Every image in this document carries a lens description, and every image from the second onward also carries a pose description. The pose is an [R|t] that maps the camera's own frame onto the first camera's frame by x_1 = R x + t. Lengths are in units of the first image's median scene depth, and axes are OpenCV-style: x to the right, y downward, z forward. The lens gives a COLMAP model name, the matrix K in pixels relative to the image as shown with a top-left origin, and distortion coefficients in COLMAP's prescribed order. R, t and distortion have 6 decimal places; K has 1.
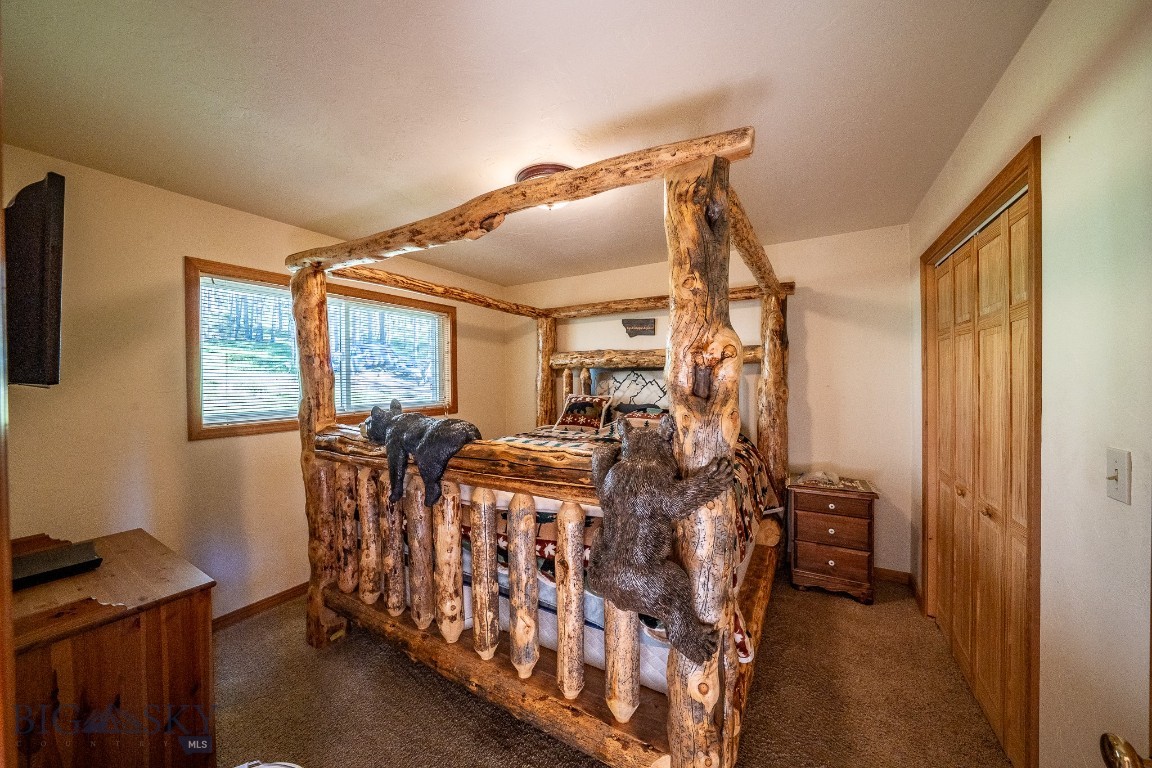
lens RADIAL K [[402.2, 0, 577.1], [0, 402.2, 382.3], [0, 0, 1]] dist [-0.021102, 0.004284]
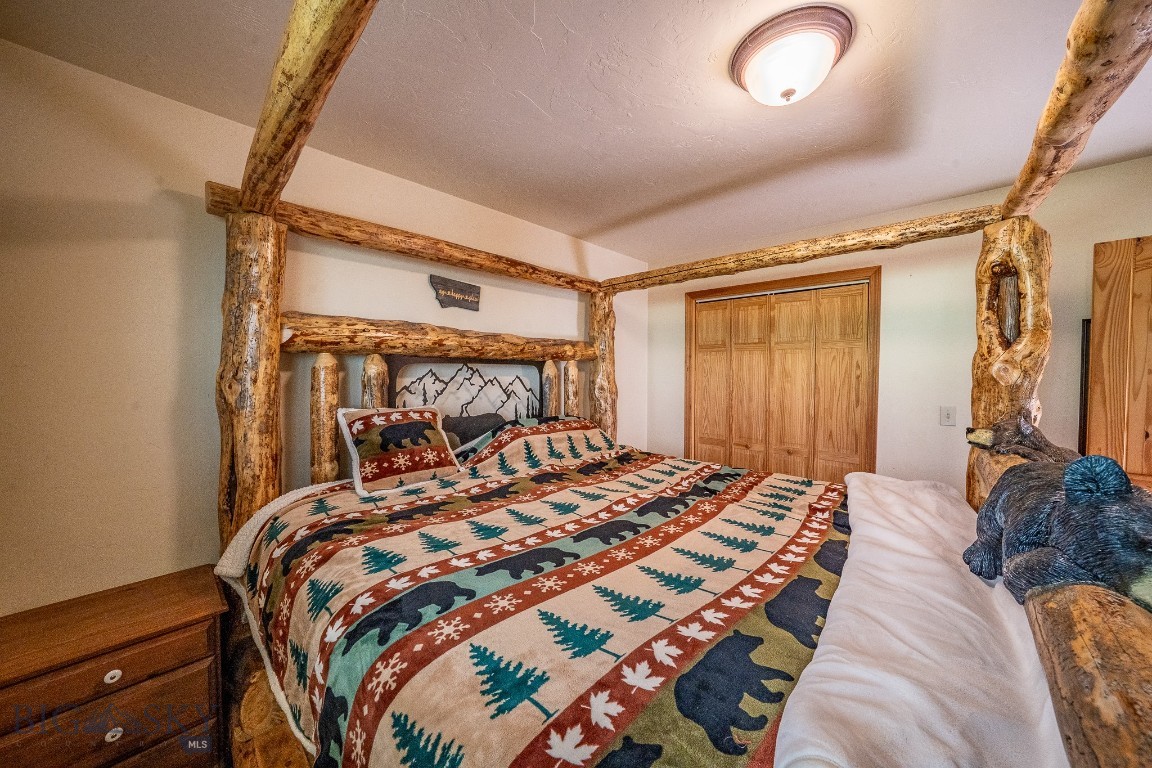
lens RADIAL K [[402.2, 0, 576.7], [0, 402.2, 379.2], [0, 0, 1]] dist [-0.021102, 0.004284]
pose [[0.231139, -0.008584, 0.972883, -0.441720], [-0.001650, 0.999956, 0.009215, -0.009673], [-0.972919, -0.003735, 0.231115, 0.705440]]
